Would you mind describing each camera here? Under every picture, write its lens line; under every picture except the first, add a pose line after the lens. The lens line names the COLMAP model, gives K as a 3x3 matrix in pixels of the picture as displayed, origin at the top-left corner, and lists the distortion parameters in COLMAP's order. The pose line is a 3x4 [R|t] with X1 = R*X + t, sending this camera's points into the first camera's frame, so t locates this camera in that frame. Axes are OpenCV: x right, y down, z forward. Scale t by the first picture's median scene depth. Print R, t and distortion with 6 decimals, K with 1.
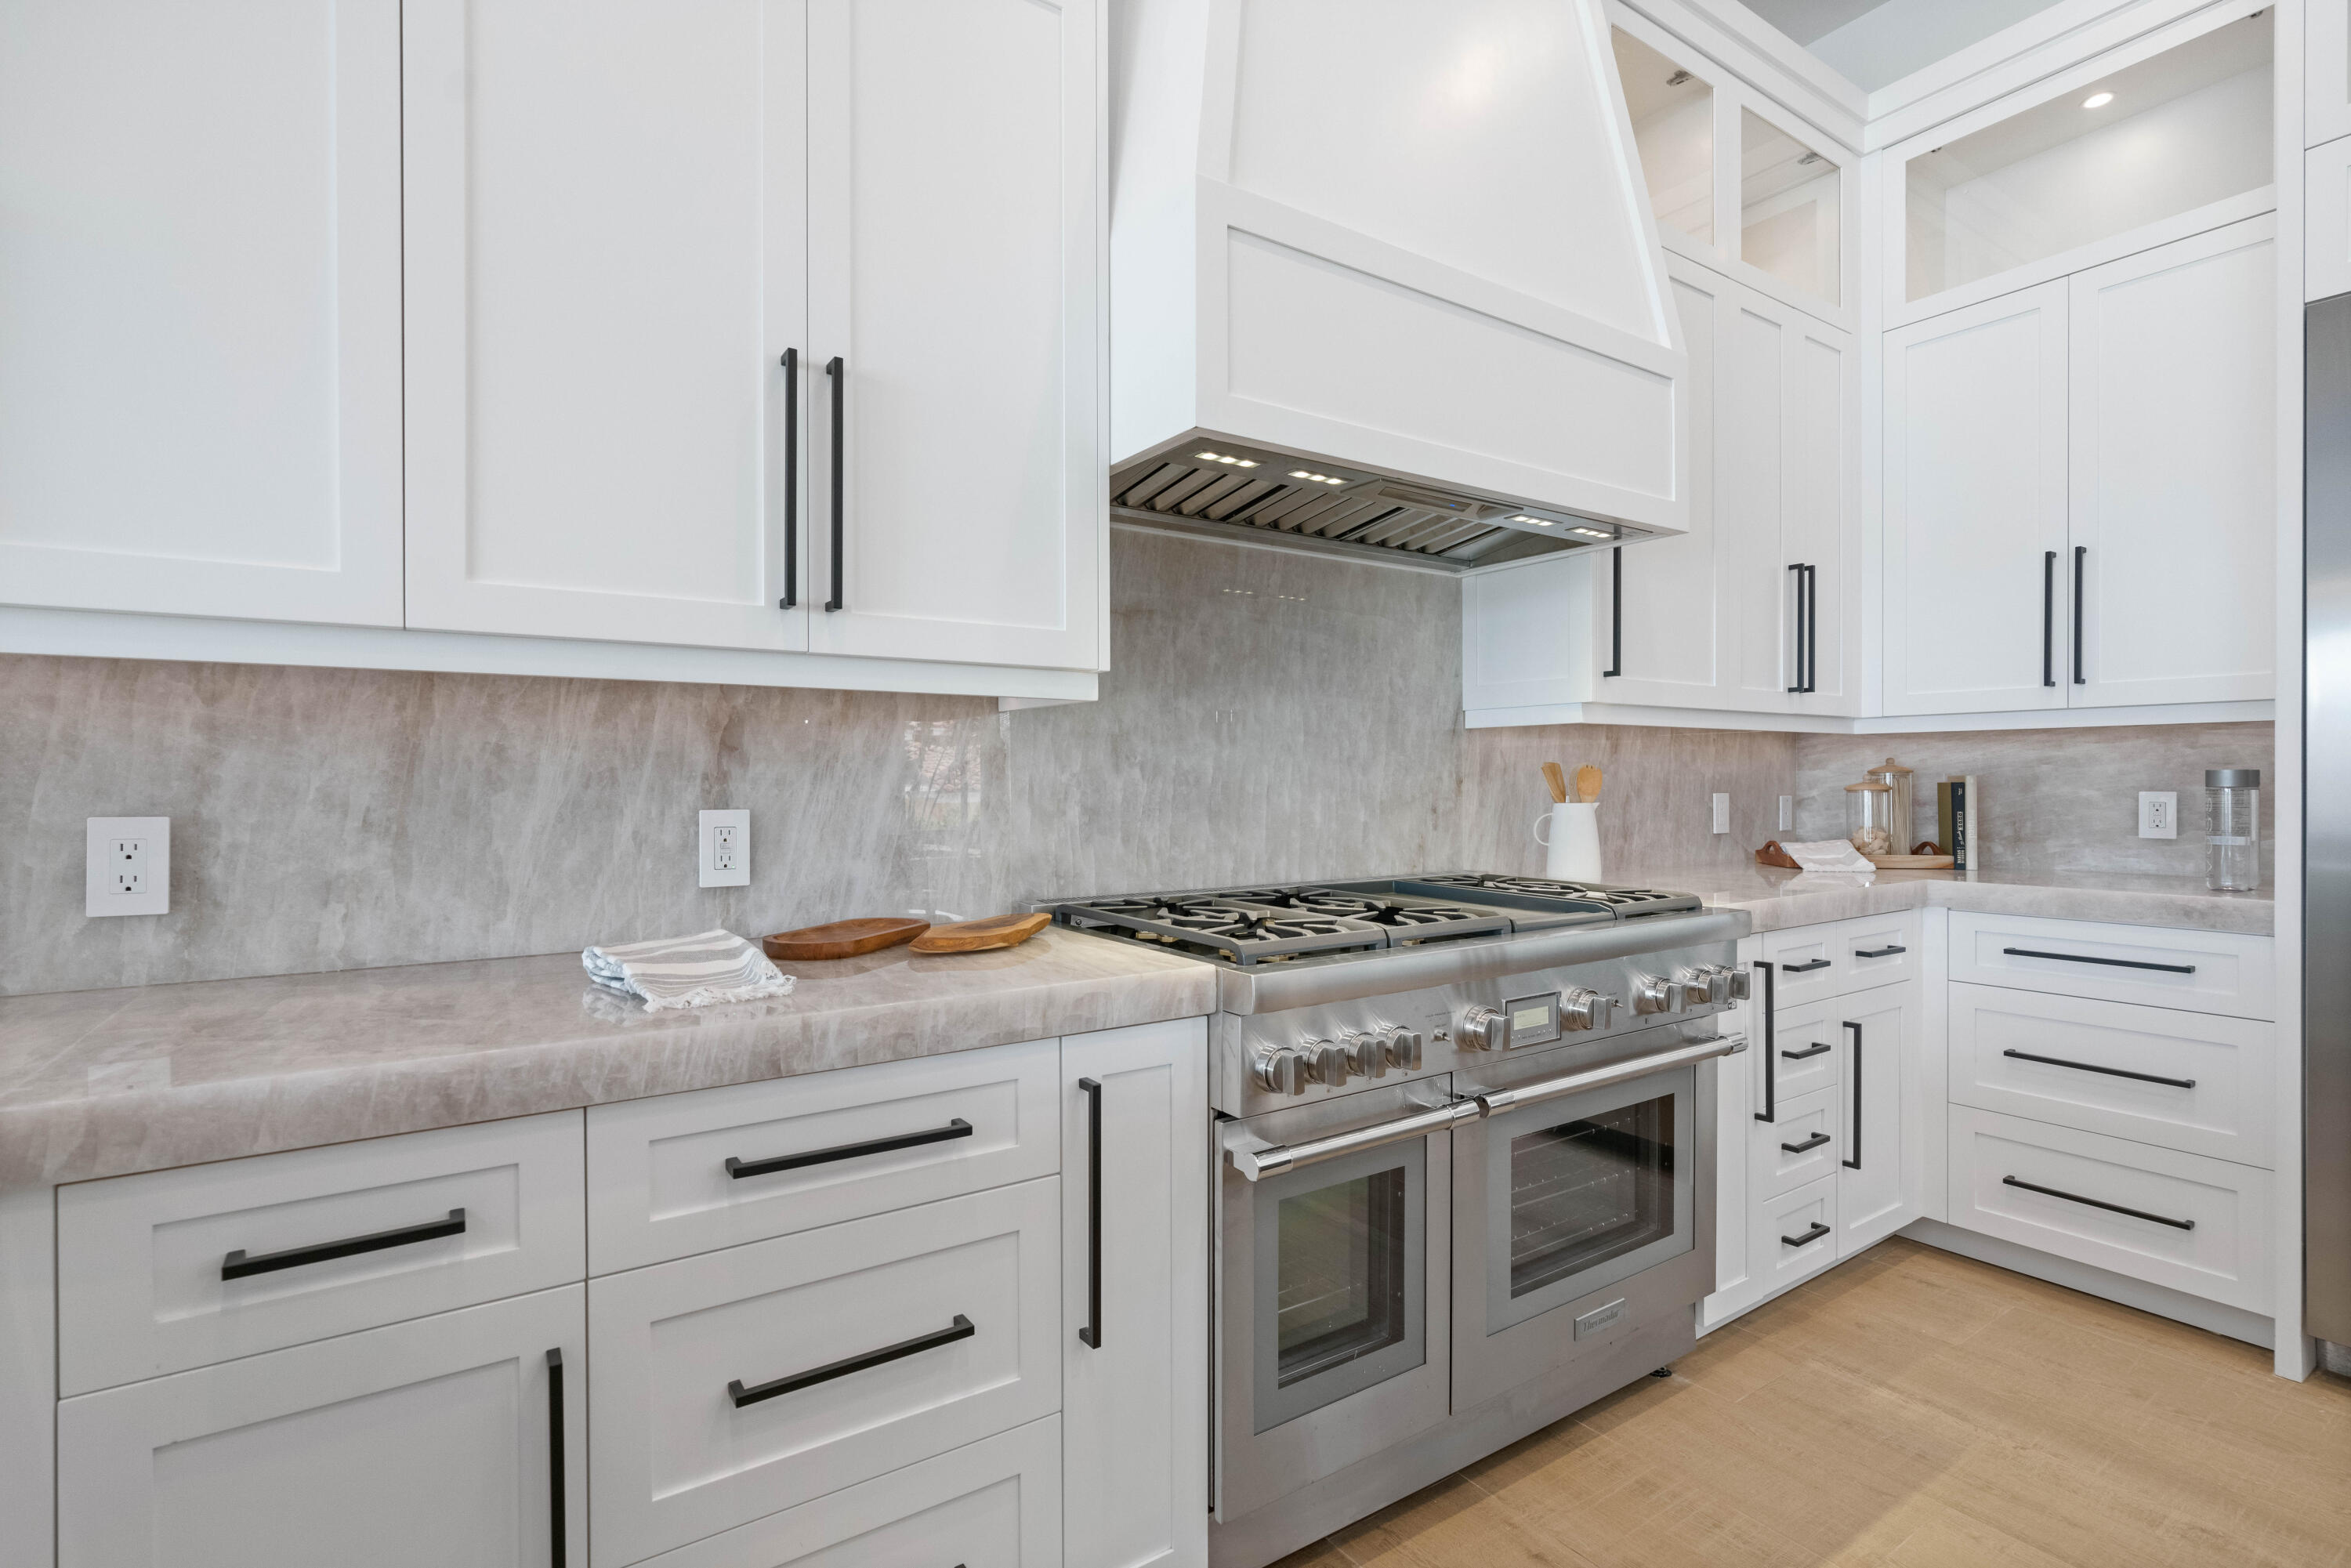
lens RADIAL K [[1120.8, 0, 1180.3], [0, 1120.8, 782.1], [0, 0, 1]] dist [-0.007077, 0.003588]
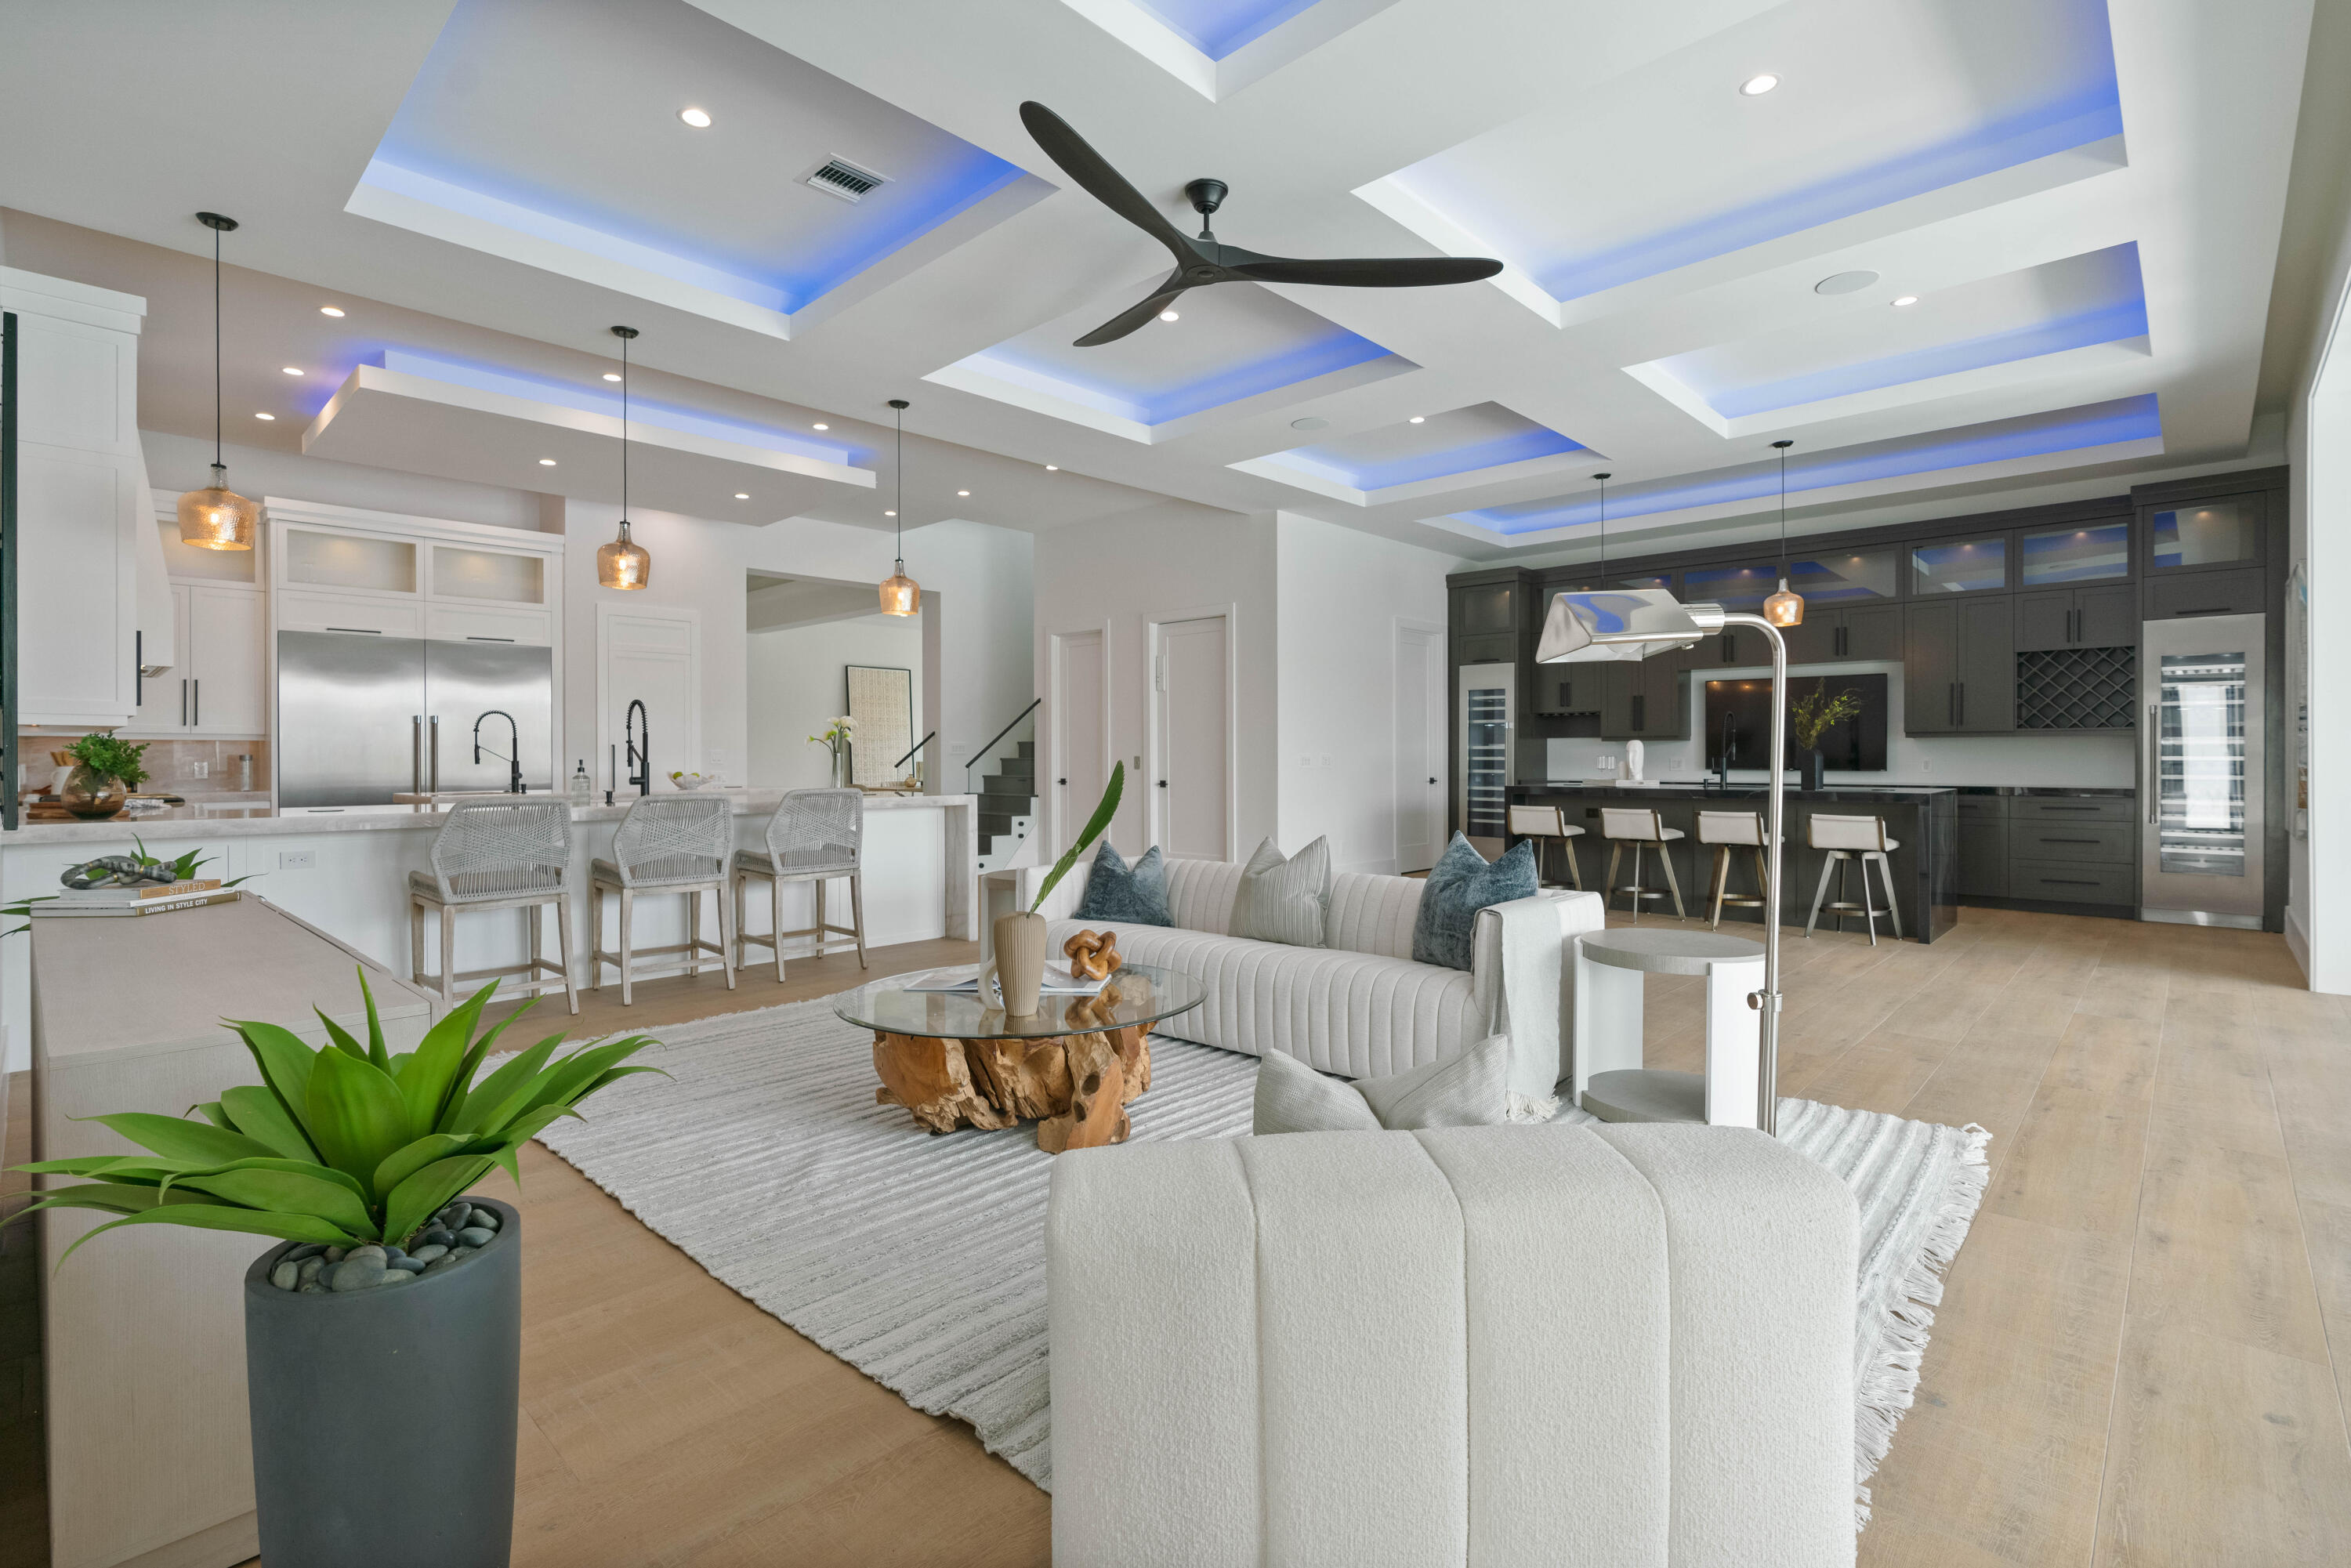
lens RADIAL K [[1120.8, 0, 1124.6], [0, 1120.8, 767.4], [0, 0, 1]] dist [-0.007077, 0.003588]
pose [[-0.184874, -0.006776, 0.982739, -3.325681], [0.004902, 0.999957, 0.007817, 0.015099], [-0.982750, 0.006263, -0.184833, -1.120976]]
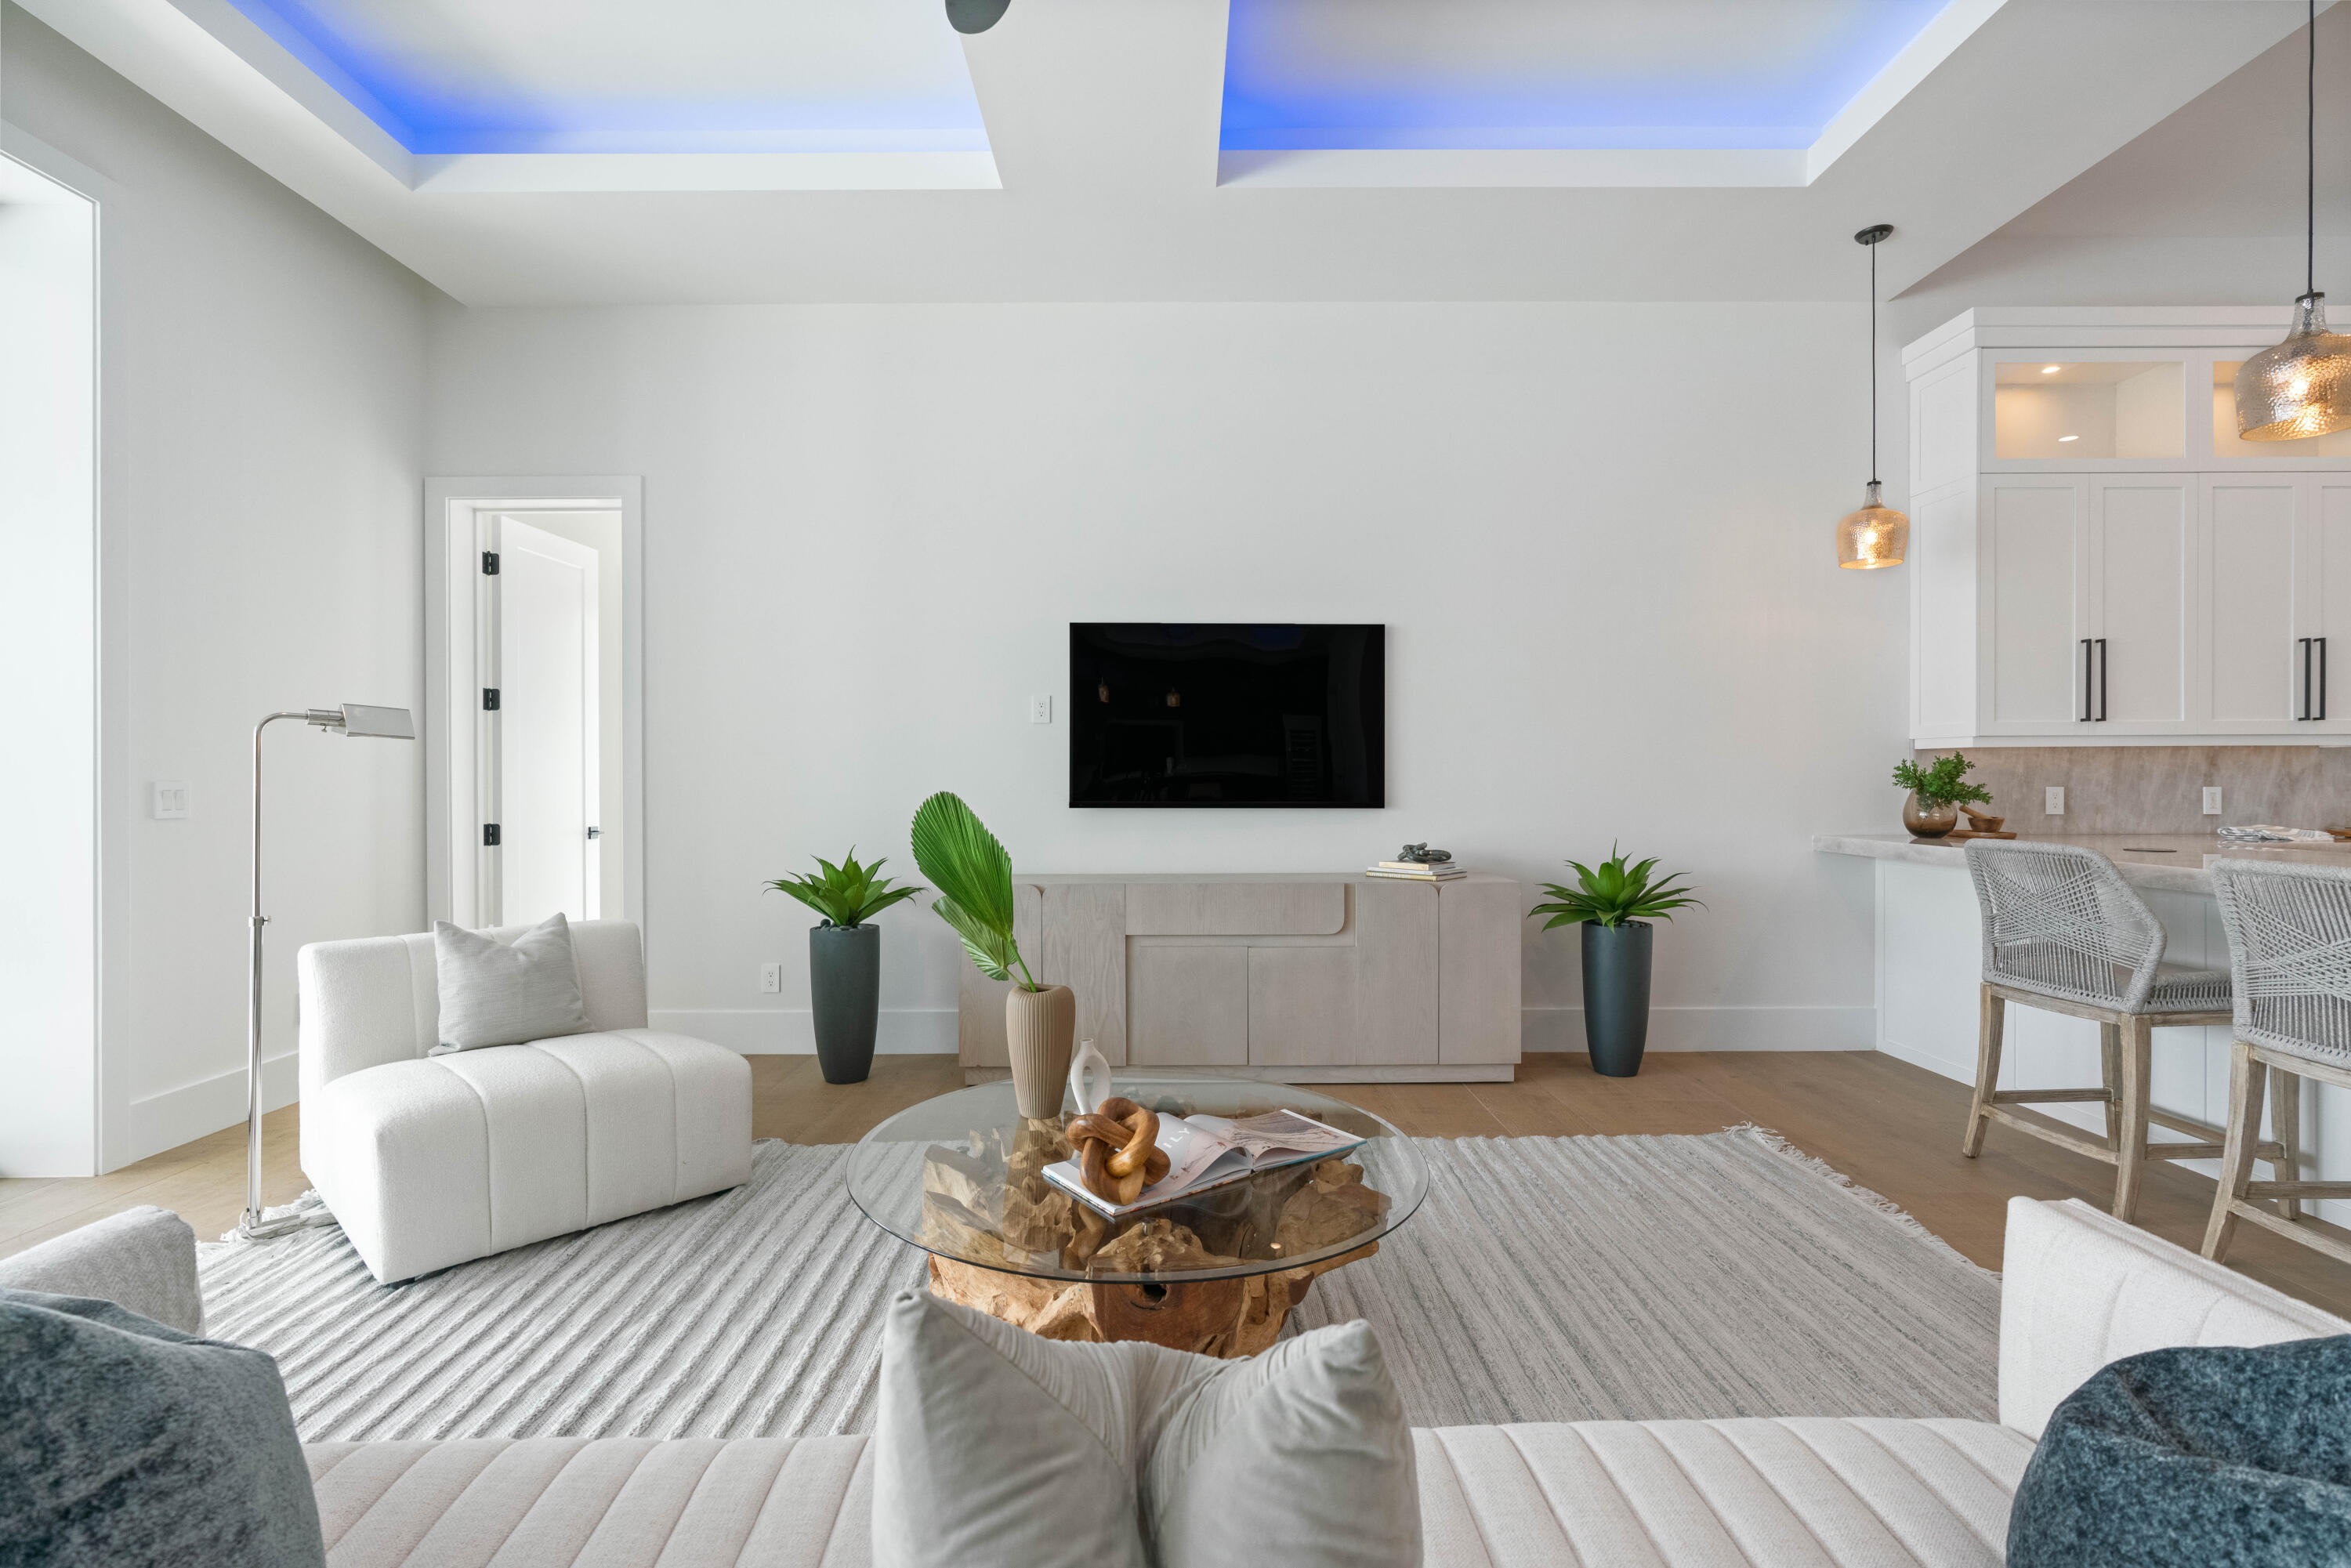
lens RADIAL K [[1062.6, 0, 1183.1], [0, 1062.6, 789.2], [0, 0, 1]] dist [-0.011202, 0.005233]
pose [[0.825240, 0.006311, -0.564748, -0.873416], [0.000742, 0.999925, 0.012257, -0.002766], [0.564782, -0.010534, 0.825173, -2.206282]]
